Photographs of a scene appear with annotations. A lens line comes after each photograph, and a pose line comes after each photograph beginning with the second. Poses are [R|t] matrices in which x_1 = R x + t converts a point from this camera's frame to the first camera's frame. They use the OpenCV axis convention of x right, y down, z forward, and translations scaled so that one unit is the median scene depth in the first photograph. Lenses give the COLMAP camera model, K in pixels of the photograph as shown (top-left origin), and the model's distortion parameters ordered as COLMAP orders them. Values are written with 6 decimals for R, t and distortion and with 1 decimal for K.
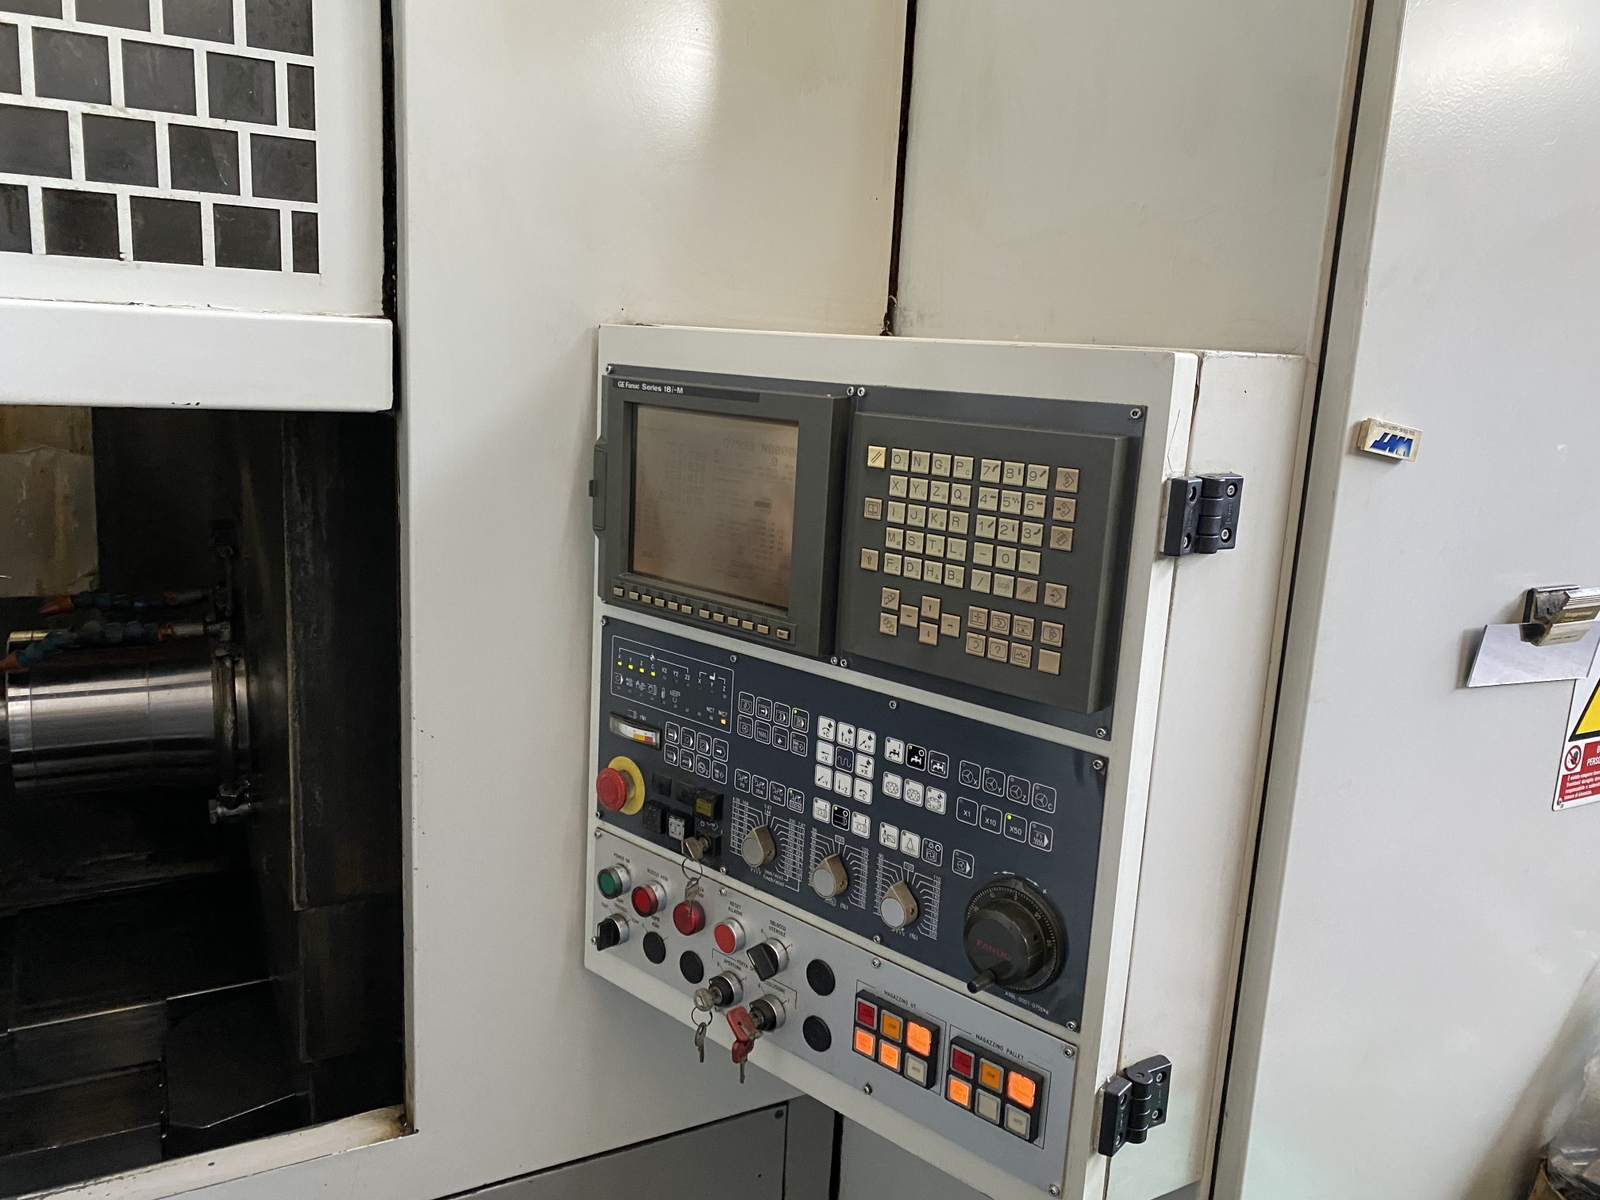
lens RADIAL K [[1229.5, 0, 798.4], [0, 1229.5, 587.3], [0, 0, 1]] dist [0.016099, -0.008407]
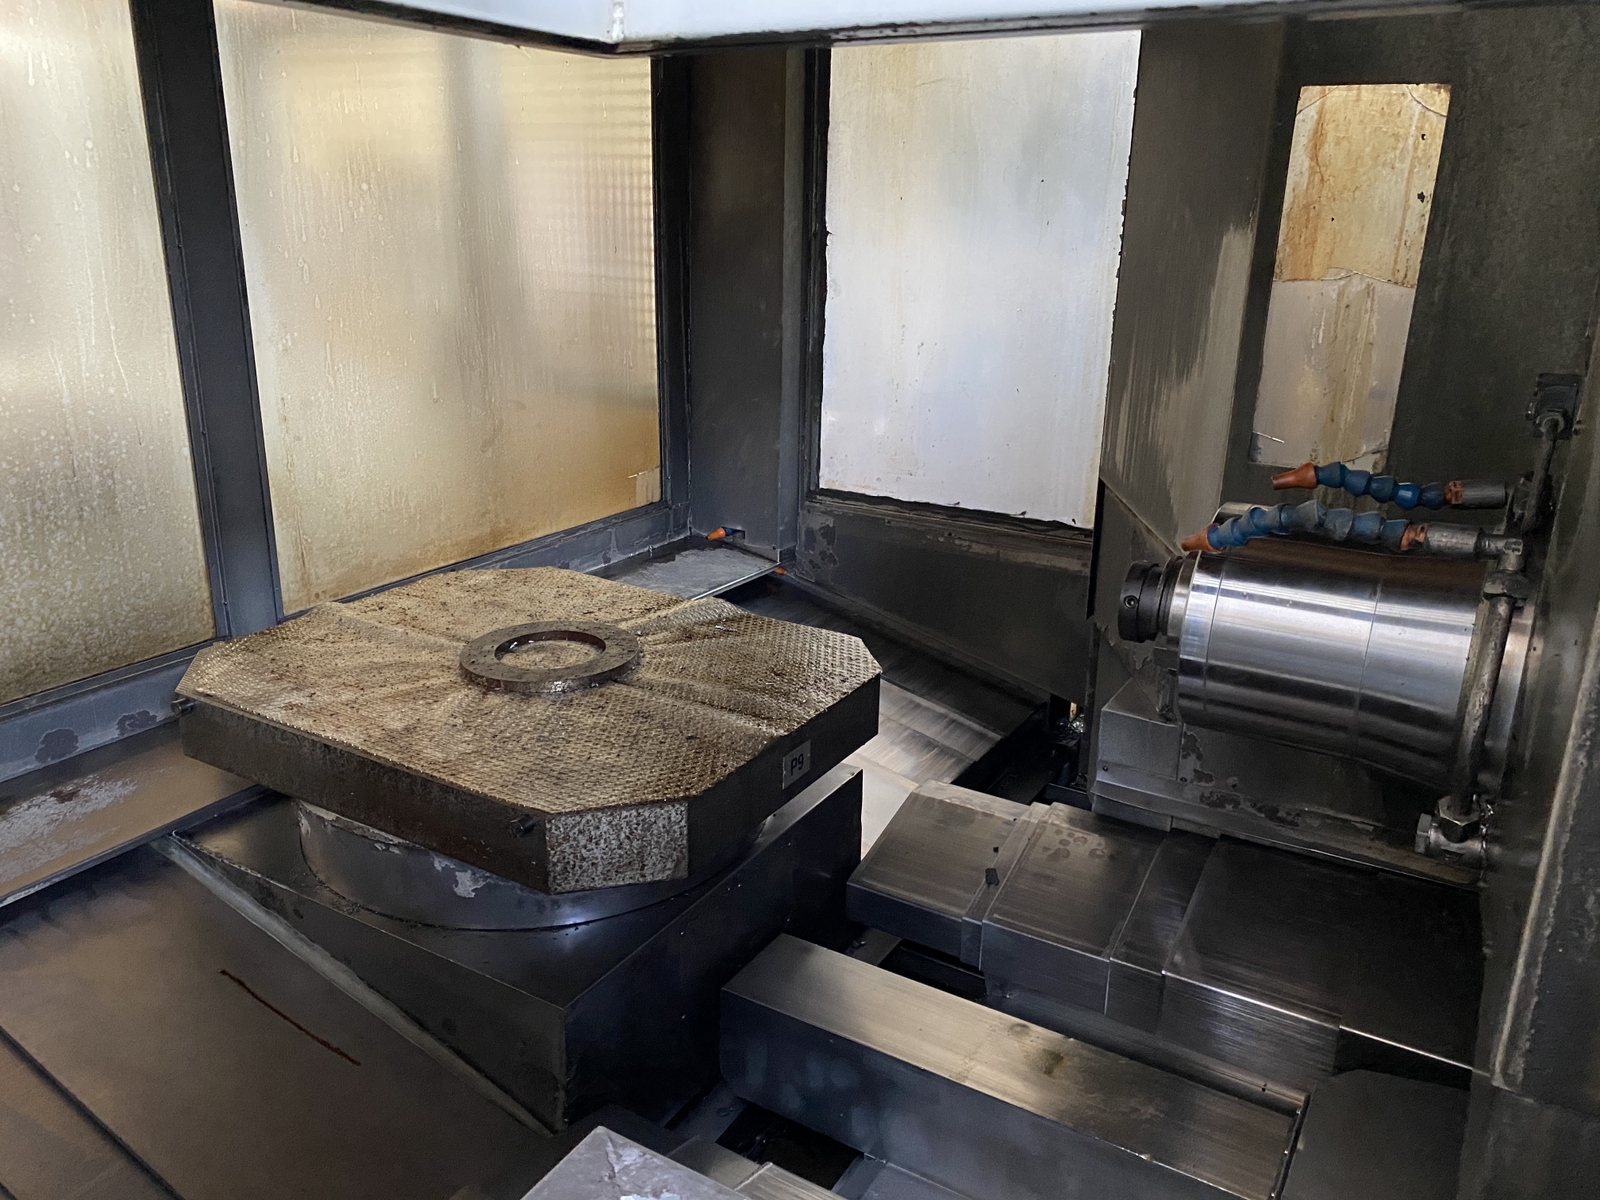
lens RADIAL K [[1229.5, 0, 798.4], [0, 1229.5, 587.3], [0, 0, 1]] dist [0.016099, -0.008407]
pose [[0.509260, 0.213915, -0.833603, -0.144842], [-0.160844, 0.975207, 0.151991, 0.016417], [0.845449, 0.056677, 0.531040, 0.403469]]
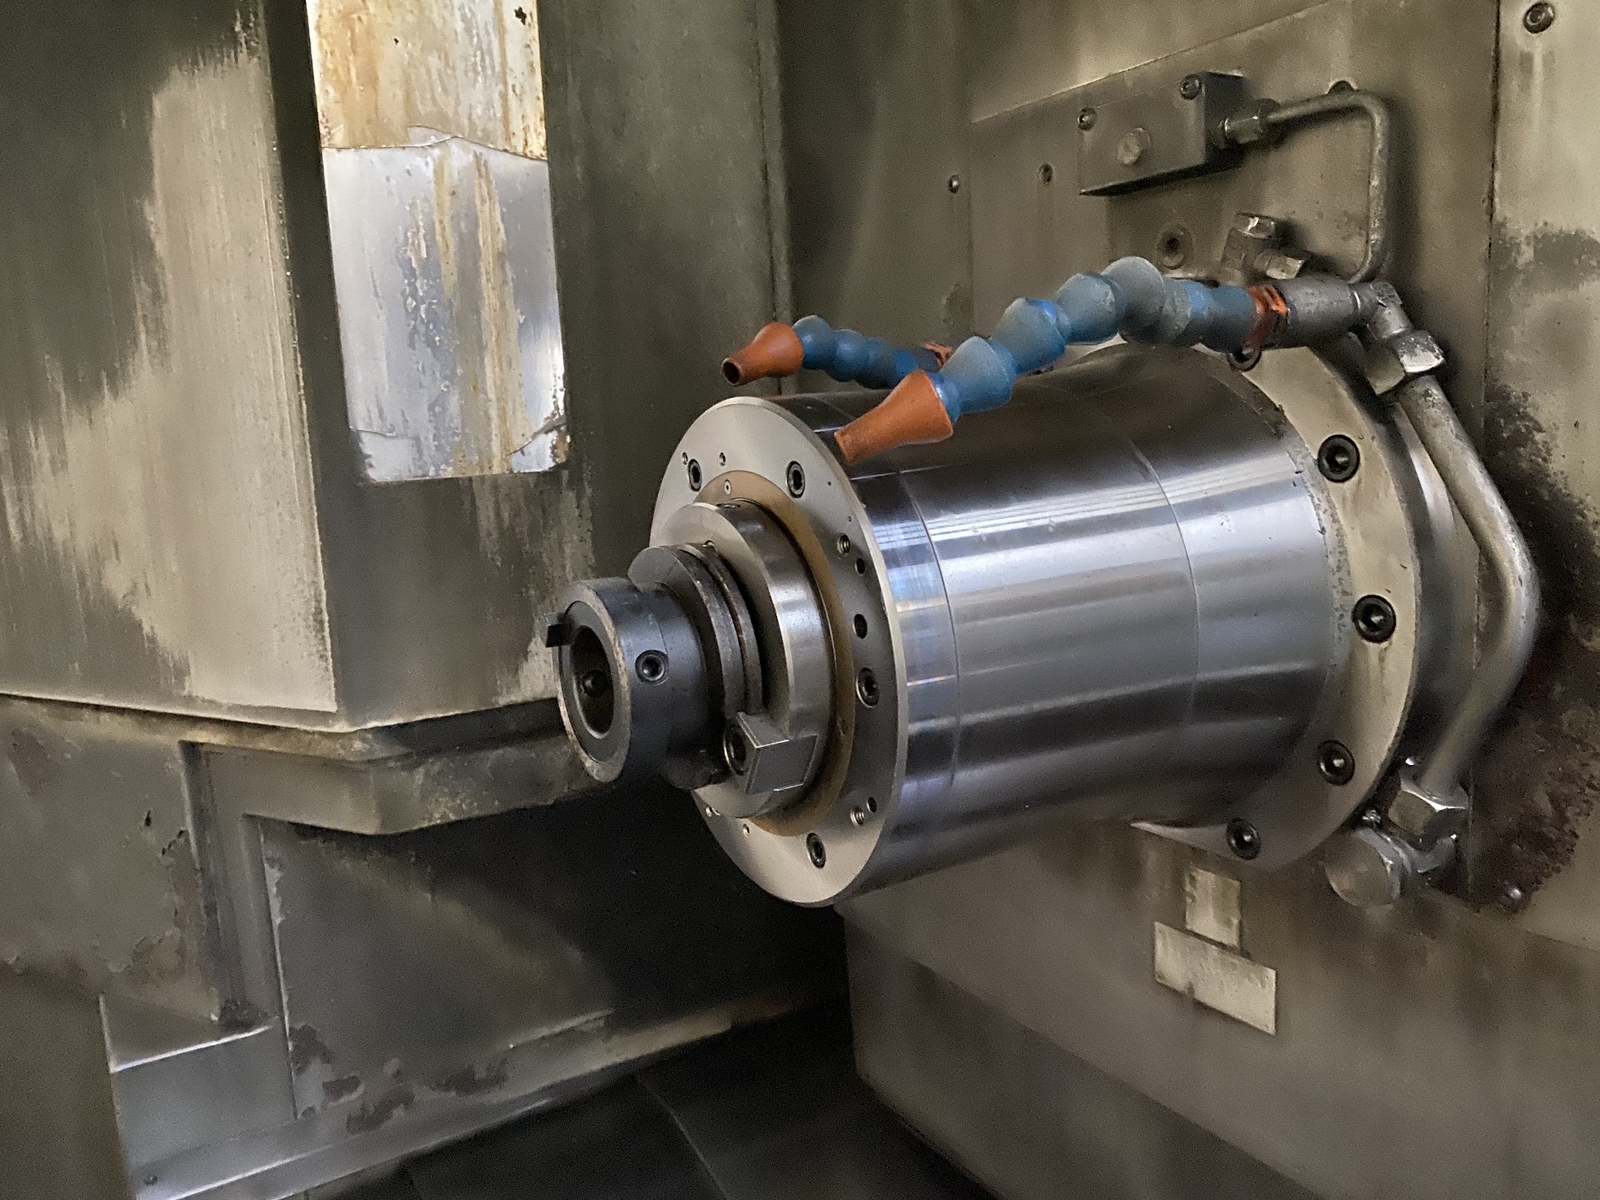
lens RADIAL K [[1264.0, 0, 800.0], [0, 1264.0, 600.0], [0, 0, 1]] dist [-0.011144, -0.005760]
pose [[0.992236, -0.119555, 0.034270, -0.649162], [0.120707, 0.992113, -0.033793, 0.104262], [-0.029960, 0.037668, 0.998841, 0.677634]]
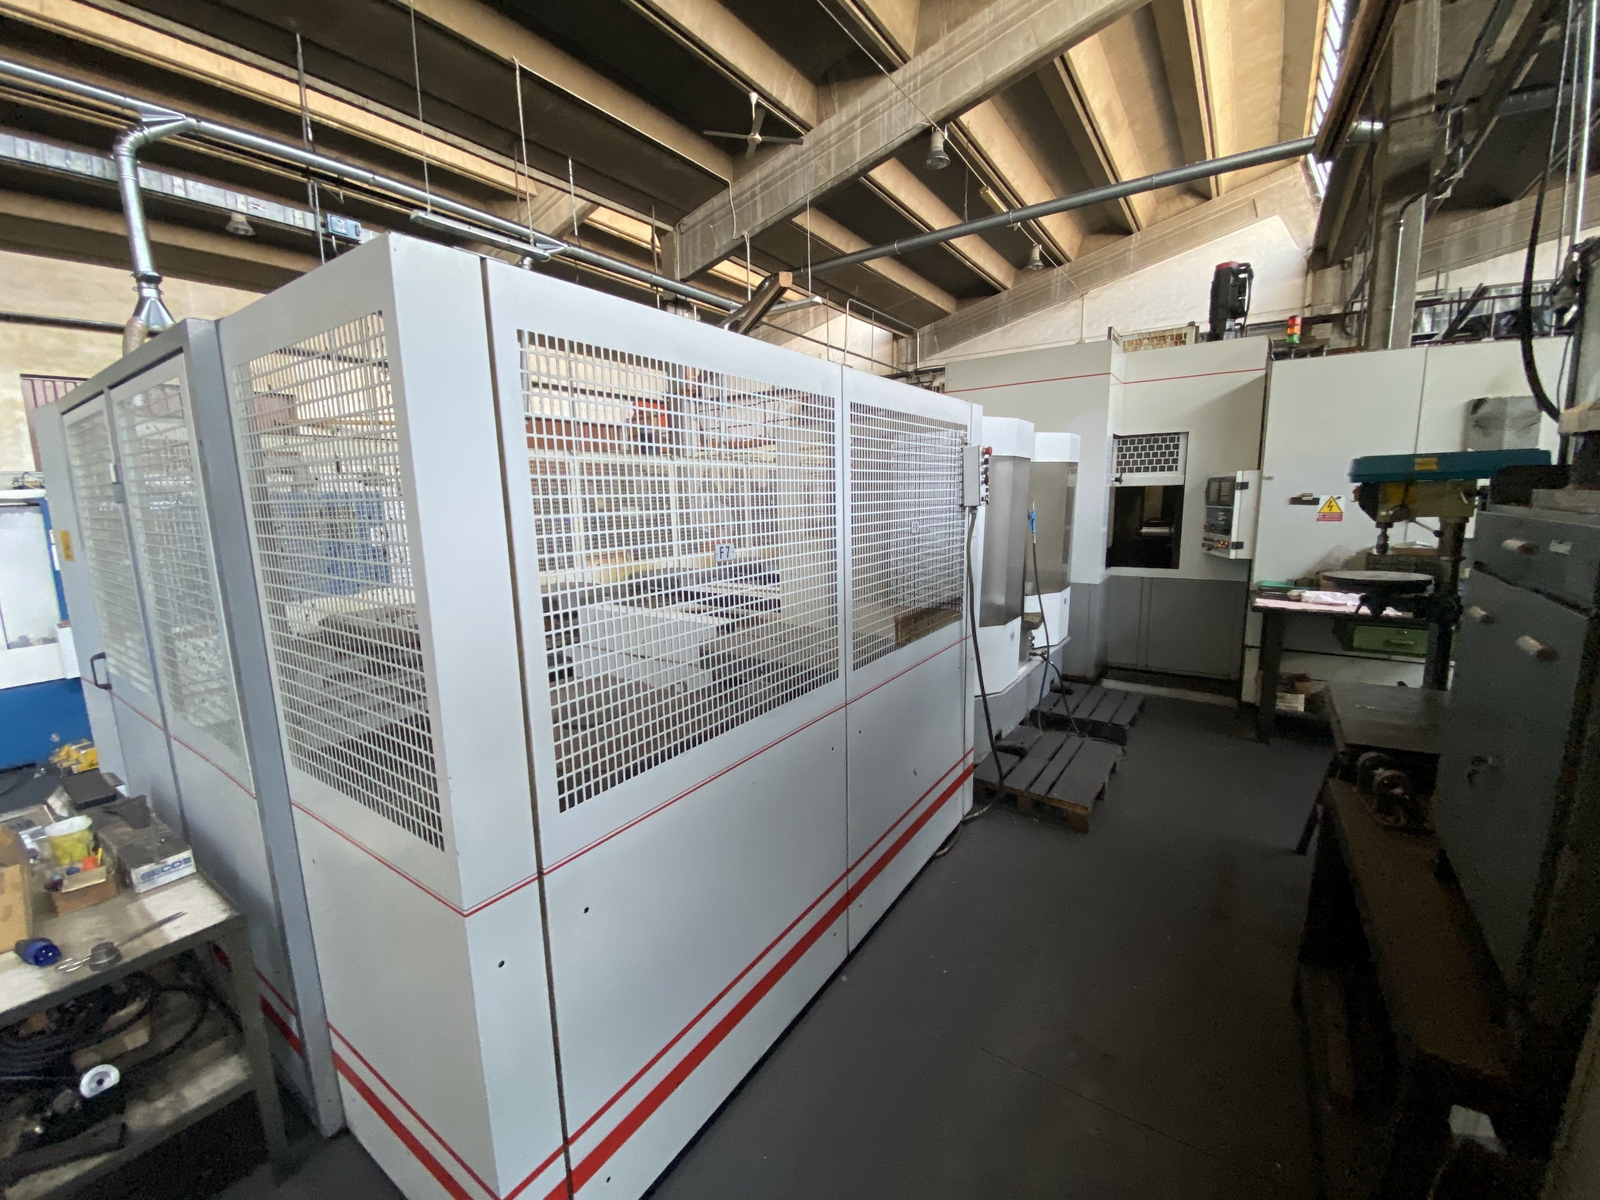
lens RADIAL K [[649.2, 0, 794.5], [0, 649.2, 602.5], [0, 0, 1]] dist [0.007654, -0.015927]
pose [[0.454721, 0.081283, -0.886917, 2.012044], [-0.131067, 0.991092, 0.023632, 0.735614], [0.880937, 0.105500, 0.461324, -2.750313]]
